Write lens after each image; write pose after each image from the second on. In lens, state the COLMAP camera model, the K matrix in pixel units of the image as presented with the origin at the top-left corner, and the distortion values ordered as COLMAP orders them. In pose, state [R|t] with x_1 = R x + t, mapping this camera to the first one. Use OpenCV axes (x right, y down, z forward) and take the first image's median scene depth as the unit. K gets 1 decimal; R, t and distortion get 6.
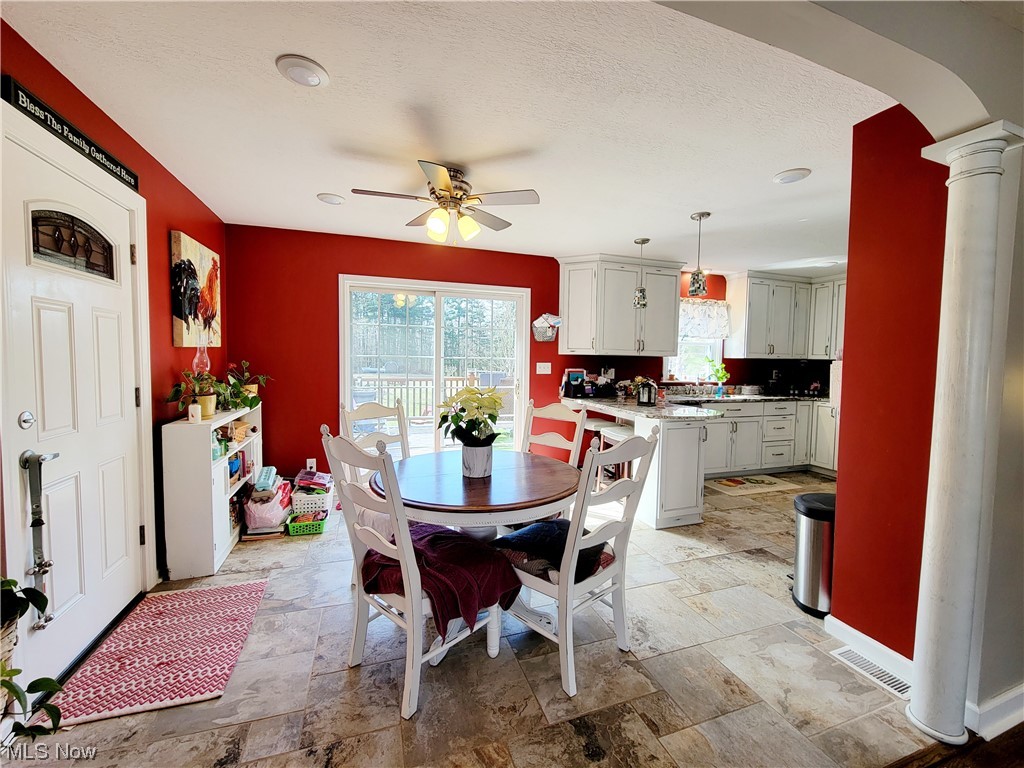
lens RADIAL K [[417.8, 0, 513.8], [0, 417.8, 382.6], [0, 0, 1]] dist [-0.000818, 0.000019]
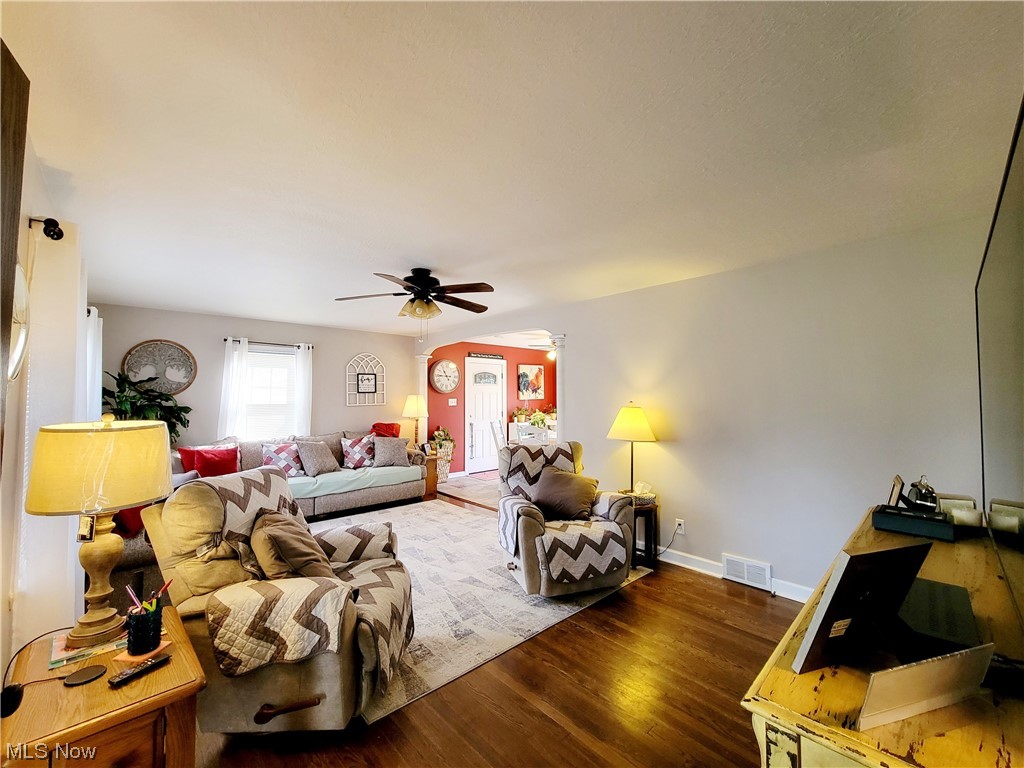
lens RADIAL K [[417.8, 0, 514.5], [0, 417.8, 382.9], [0, 0, 1]] dist [-0.000818, 0.000019]
pose [[0.417557, -0.048828, -0.907338, 2.022672], [-0.044603, 0.996250, -0.074139, 0.022452], [0.907556, 0.071427, 0.413813, -0.356932]]
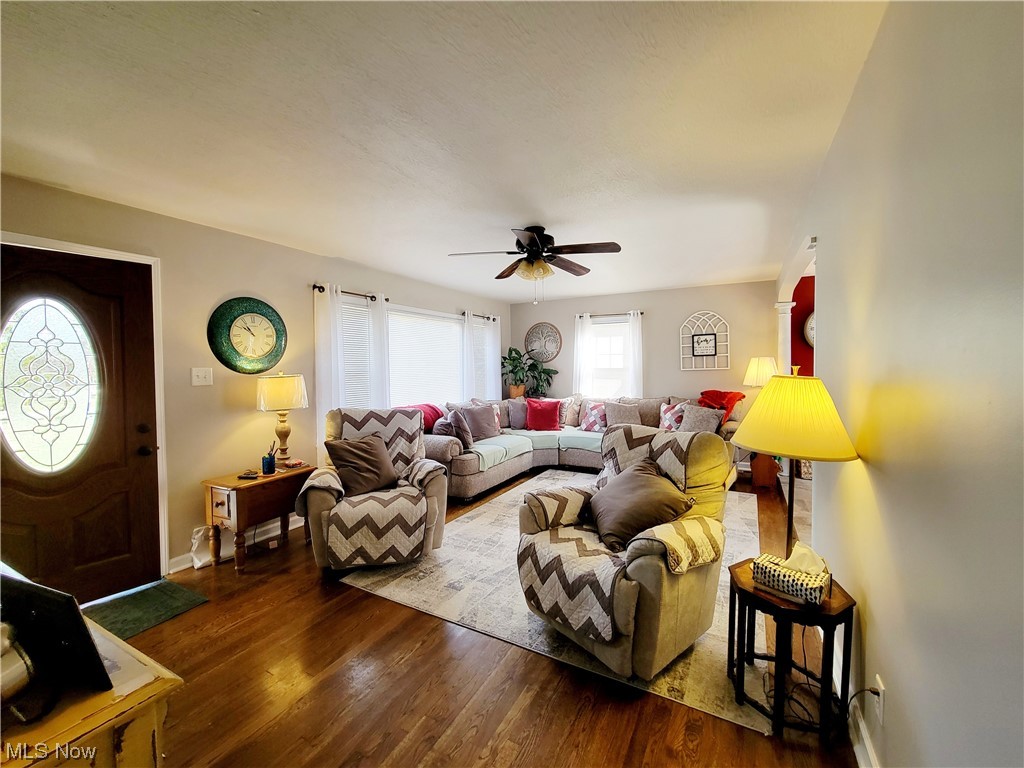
lens RADIAL K [[417.8, 0, 517.7], [0, 417.8, 383.2], [0, 0, 1]] dist [-0.000818, 0.000019]
pose [[-0.729839, 0.020122, -0.683323, 1.207078], [-0.039225, 0.996687, 0.071244, -0.101559], [0.682493, 0.078800, -0.726632, 2.066573]]
